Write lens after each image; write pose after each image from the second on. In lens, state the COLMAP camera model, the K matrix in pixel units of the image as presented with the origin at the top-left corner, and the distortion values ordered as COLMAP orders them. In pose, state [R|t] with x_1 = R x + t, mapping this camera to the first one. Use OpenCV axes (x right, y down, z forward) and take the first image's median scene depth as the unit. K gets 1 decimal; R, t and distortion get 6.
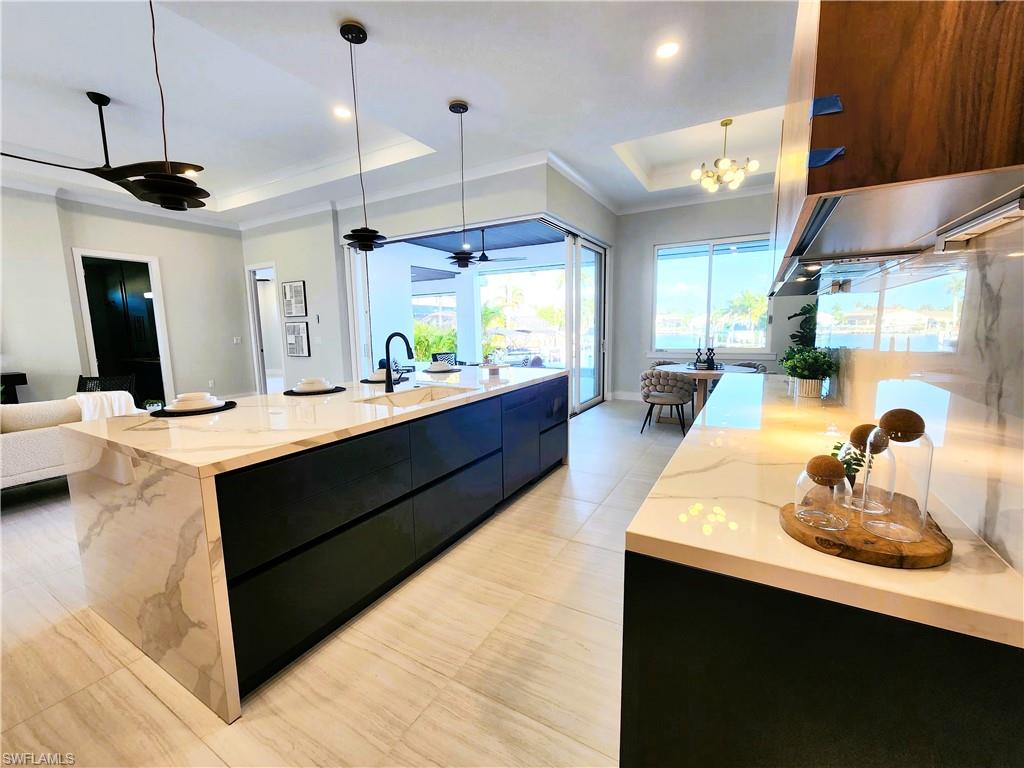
lens RADIAL K [[424.1, 0, 512.0], [0, 424.1, 384.0], [0, 0, 1]] dist [0.000837, 0.000101]
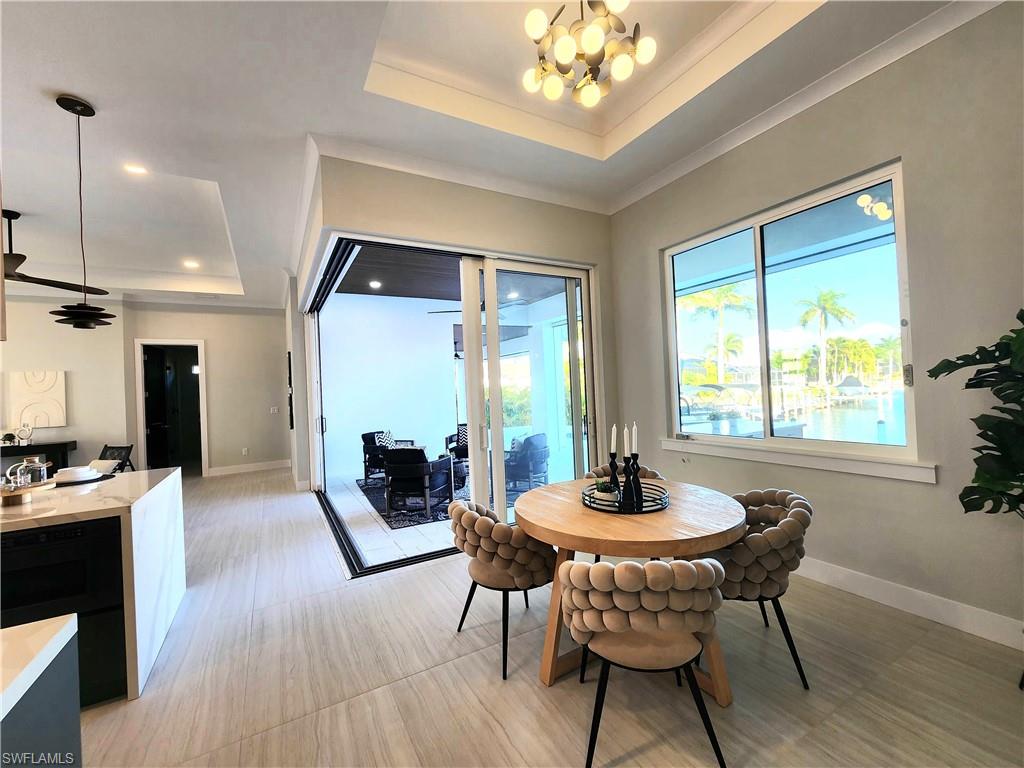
lens RADIAL K [[424.1, 0, 512.0], [0, 424.1, 384.0], [0, 0, 1]] dist [0.000837, 0.000101]
pose [[0.865182, -0.025977, -0.500785, 0.481449], [-0.037808, 0.992436, -0.116799, -0.084031], [0.500031, 0.119986, 0.857655, 0.476726]]
